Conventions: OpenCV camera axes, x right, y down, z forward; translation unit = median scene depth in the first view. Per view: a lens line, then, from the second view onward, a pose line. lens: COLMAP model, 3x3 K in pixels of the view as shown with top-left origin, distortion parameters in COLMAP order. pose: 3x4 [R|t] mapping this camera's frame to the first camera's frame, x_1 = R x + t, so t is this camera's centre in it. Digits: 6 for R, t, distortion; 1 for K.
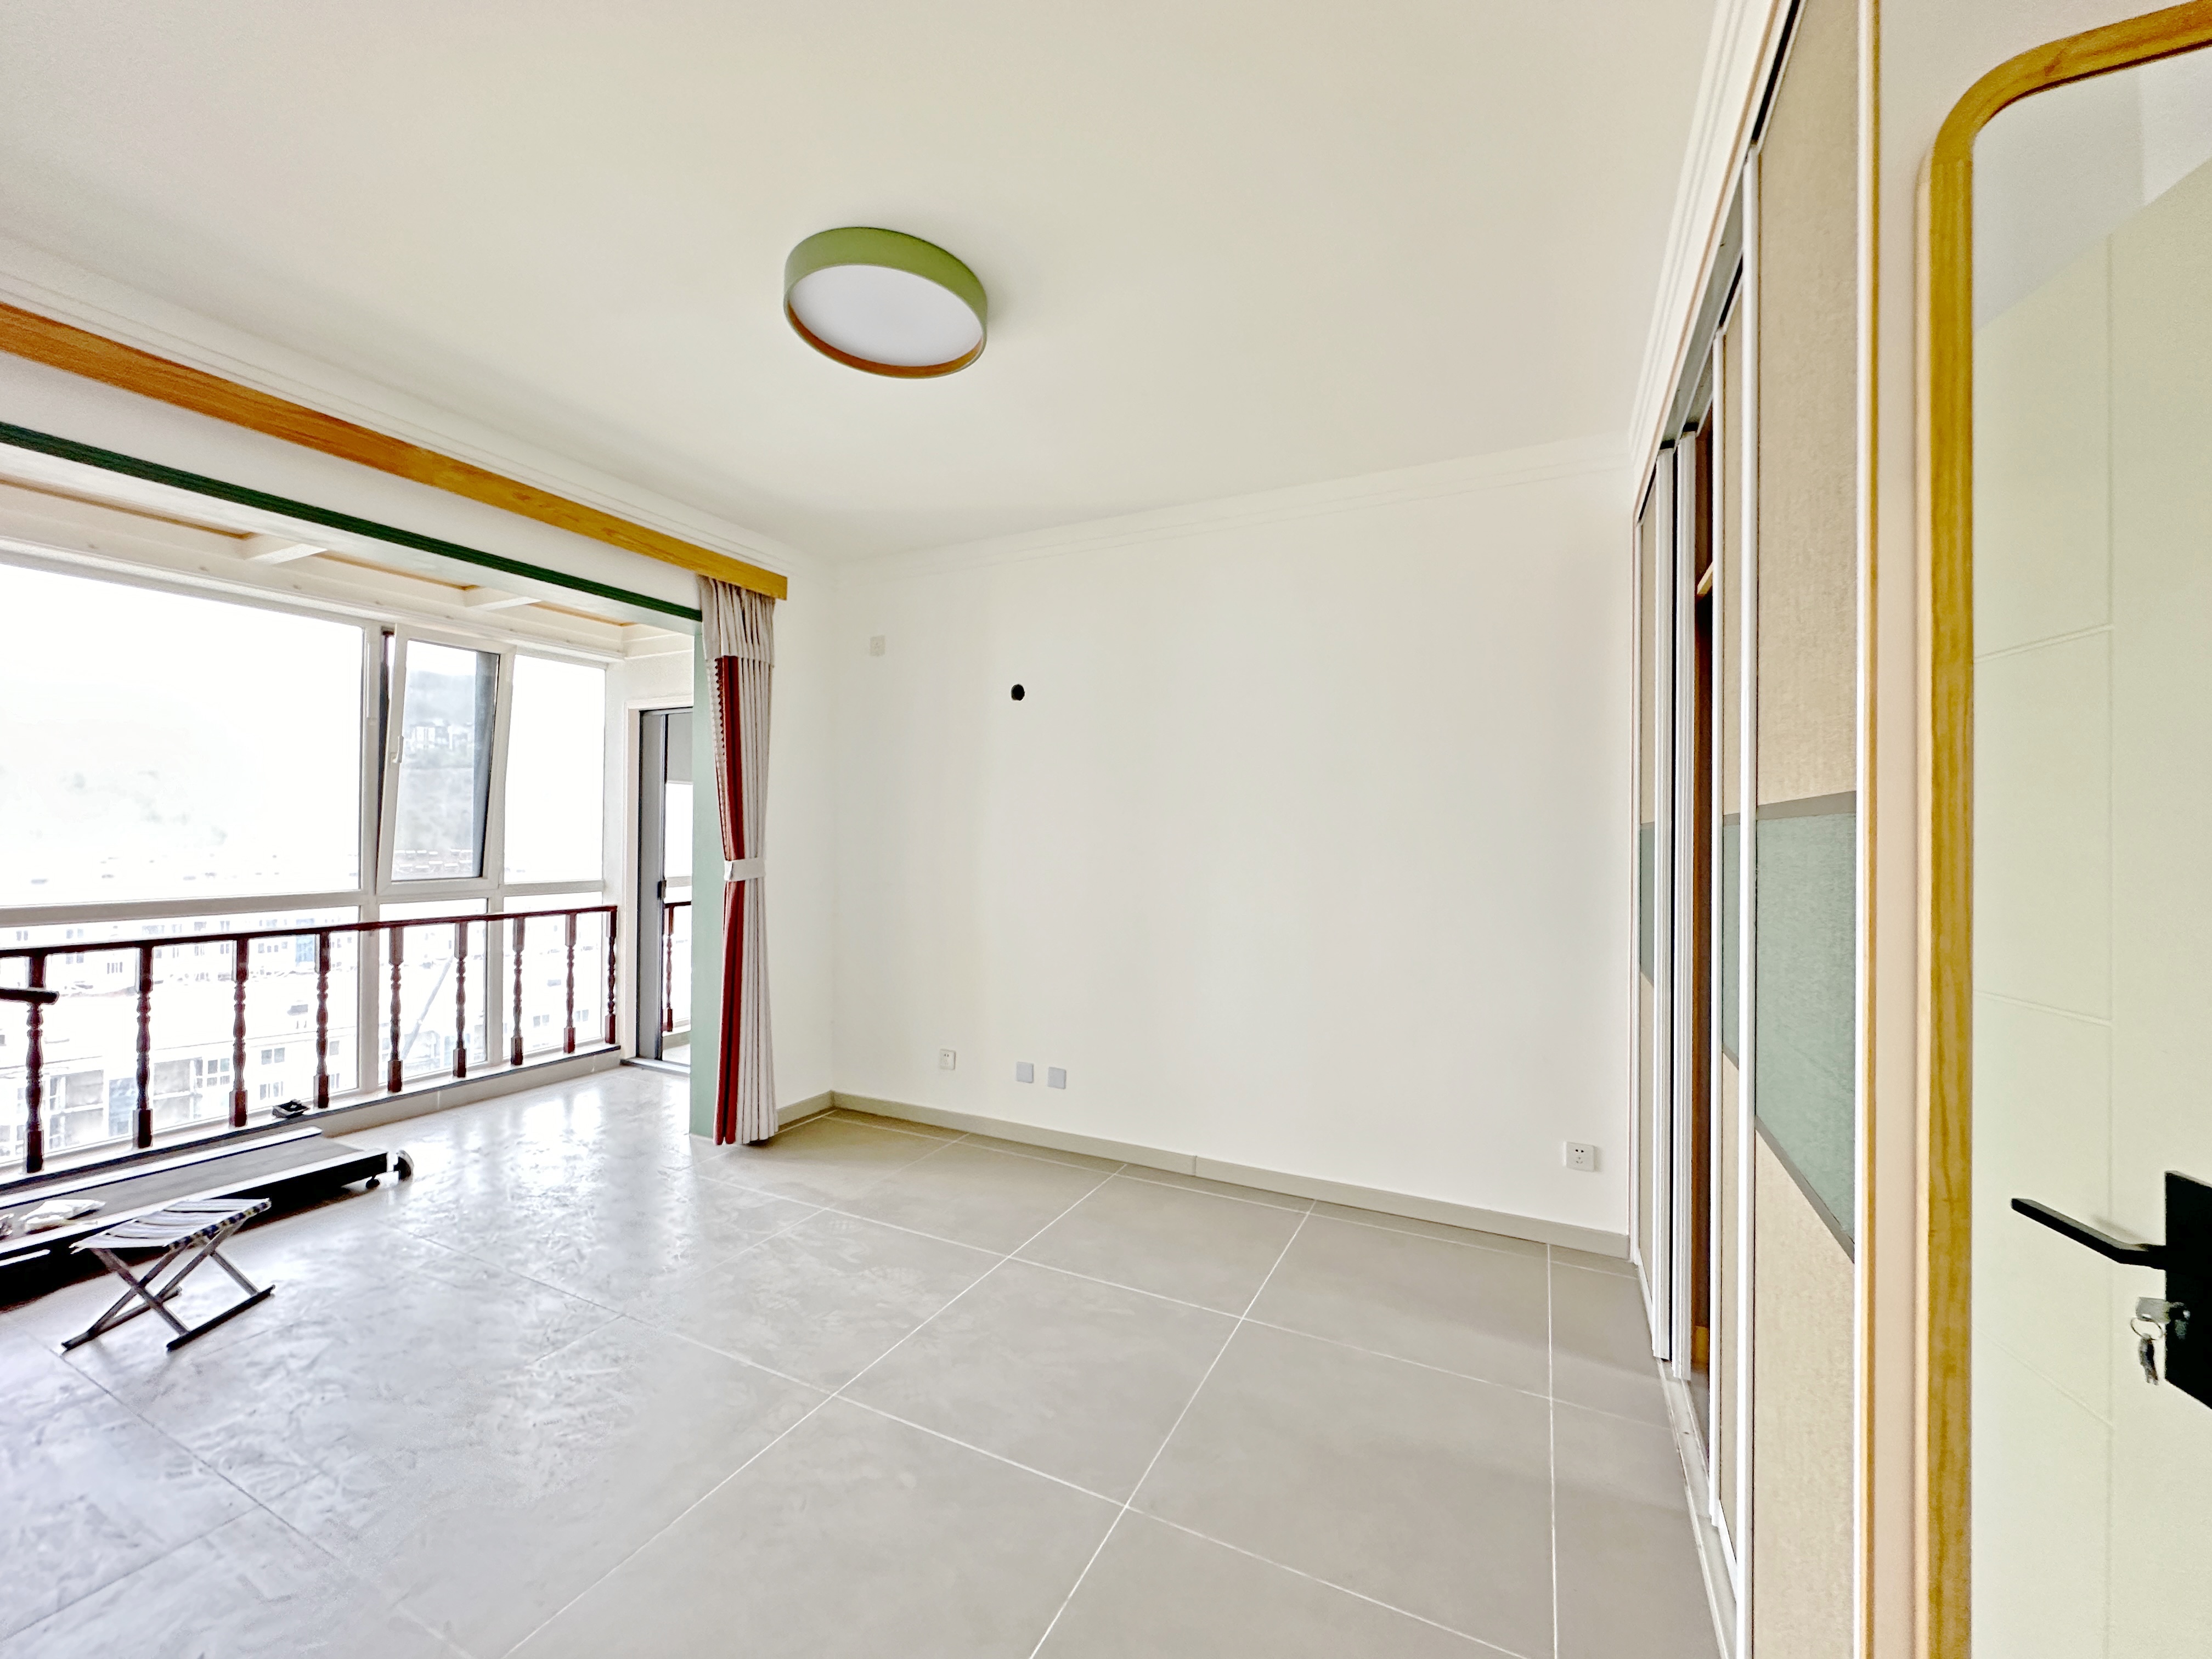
lens RADIAL K [[879.4, 0, 1110.7], [0, 879.4, 831.2], [0, 0, 1]] dist [0.002052, 0.000056]
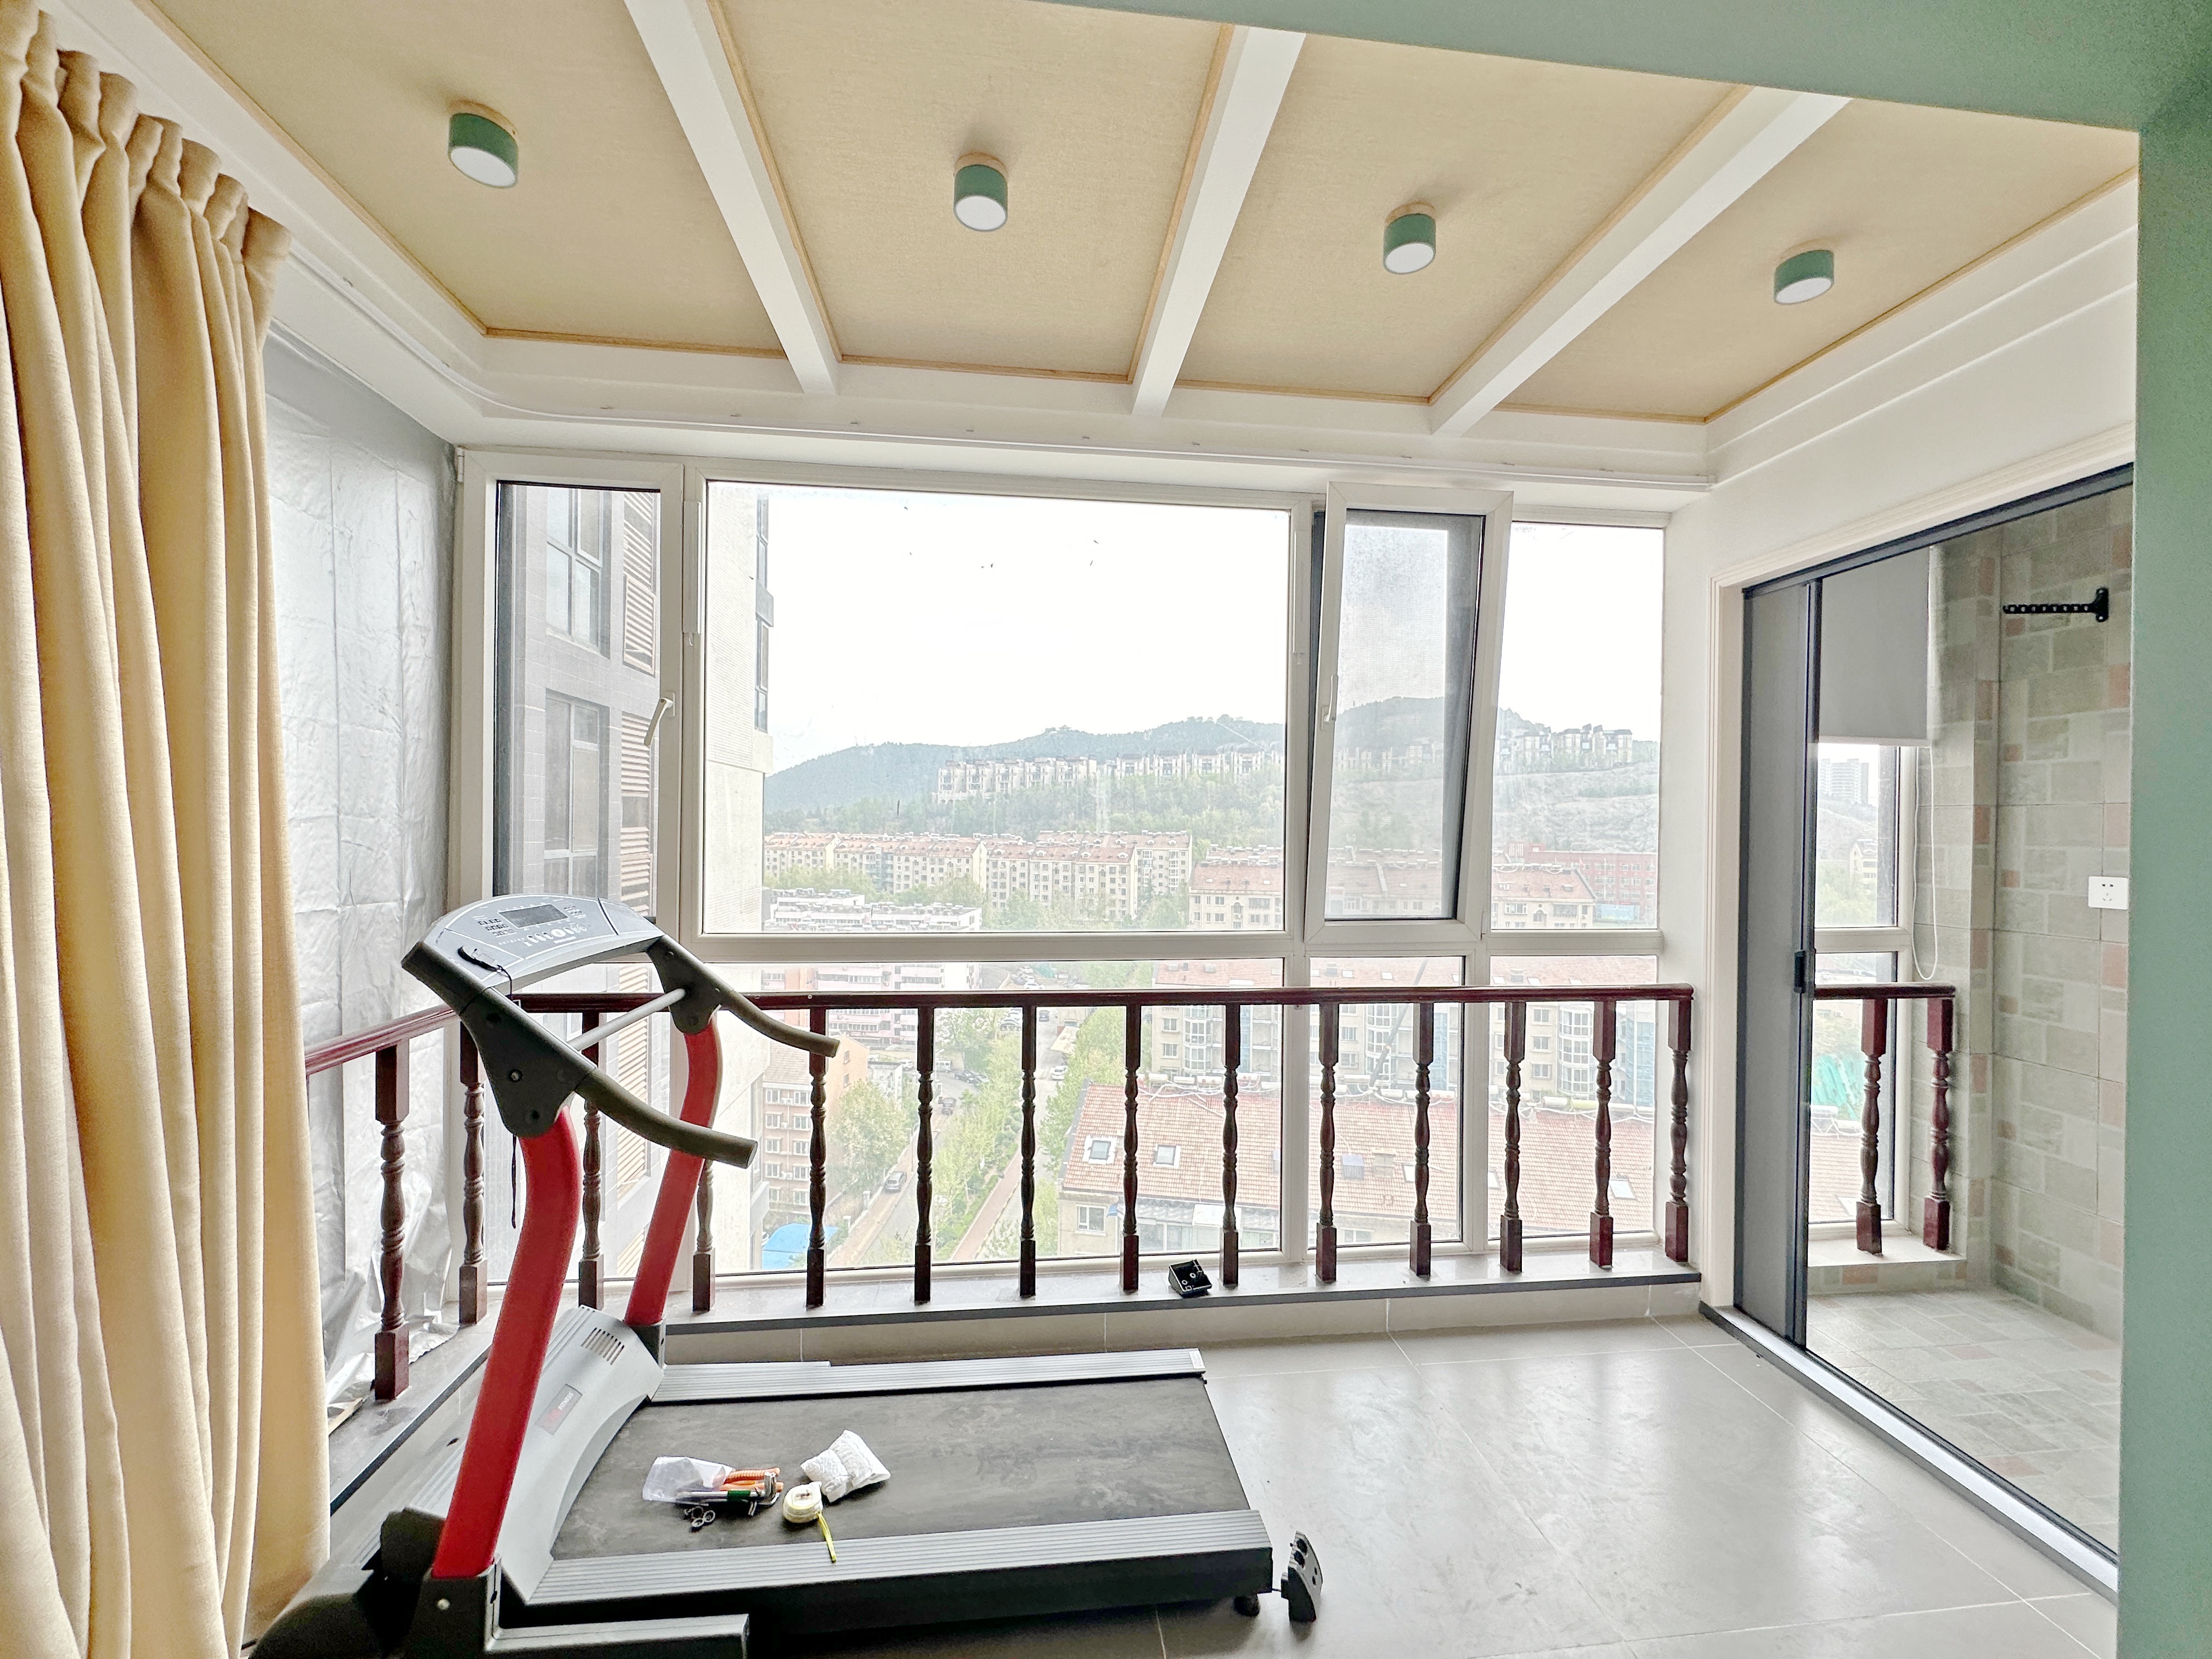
lens RADIAL K [[879.4, 0, 1107.0], [0, 879.4, 841.5], [0, 0, 1]] dist [0.002052, 0.000056]
pose [[0.541208, 0.006527, -0.840864, -0.355486], [-0.000681, 0.999973, 0.007323, -0.002179], [0.840889, -0.003390, 0.541198, 0.498988]]
